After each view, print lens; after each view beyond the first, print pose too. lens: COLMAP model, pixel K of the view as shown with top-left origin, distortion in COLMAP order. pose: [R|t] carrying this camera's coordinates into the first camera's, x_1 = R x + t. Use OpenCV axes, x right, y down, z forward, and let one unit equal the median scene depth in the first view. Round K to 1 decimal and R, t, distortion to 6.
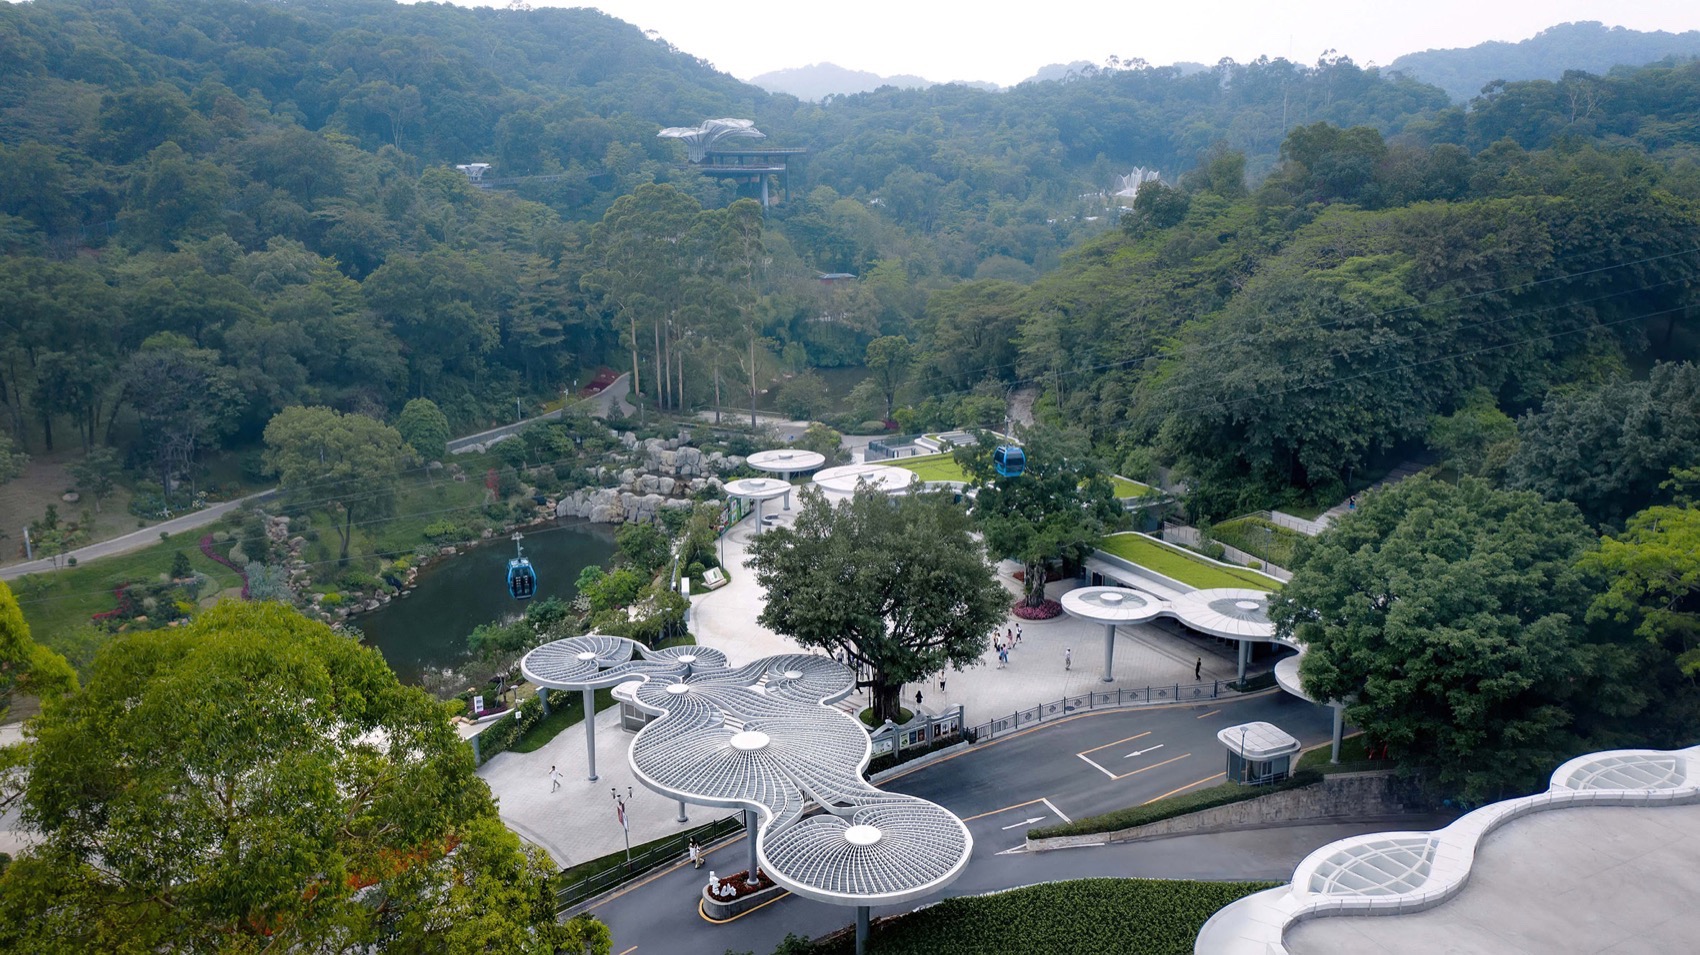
lens RADIAL K [[1348.3, 0, 849.4], [0, 1348.3, 476.4], [0, 0, 1]] dist [0.008441, 0.005439]
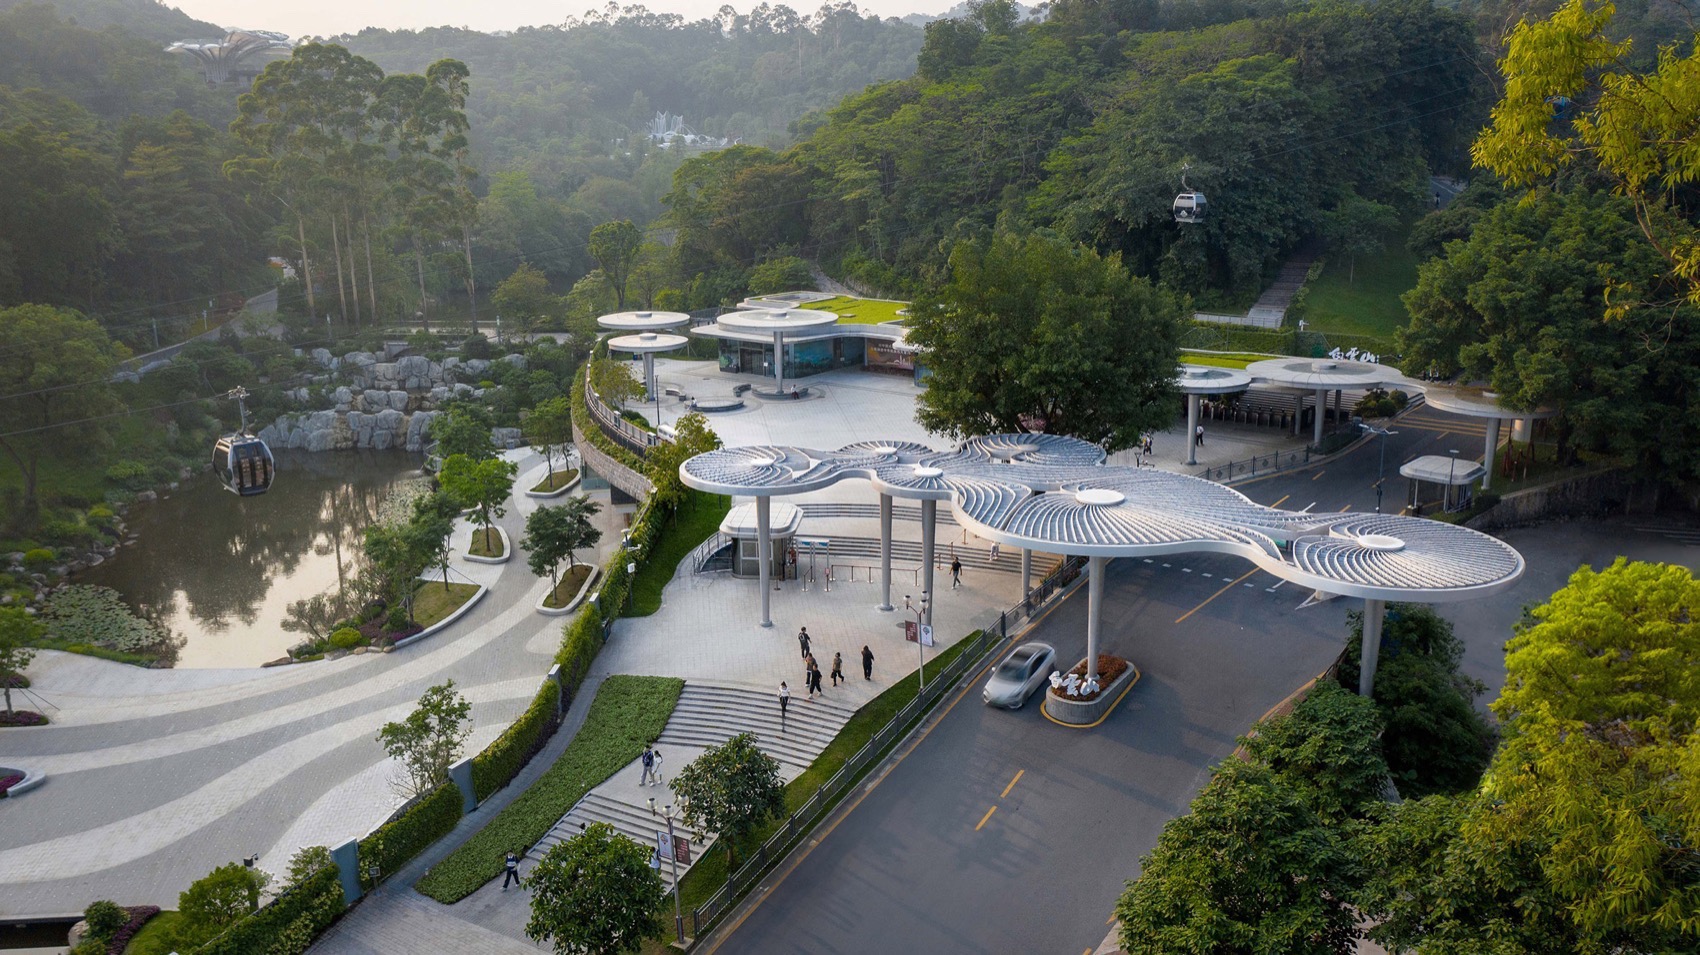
lens RADIAL K [[1348.3, 0, 850.2], [0, 1348.3, 479.1], [0, 0, 1]] dist [0.008441, 0.005439]
pose [[0.917206, -0.110232, 0.382861, -0.218574], [0.105076, 0.993868, 0.034423, 0.059910], [-0.384307, 0.008657, 0.923165, 0.131746]]
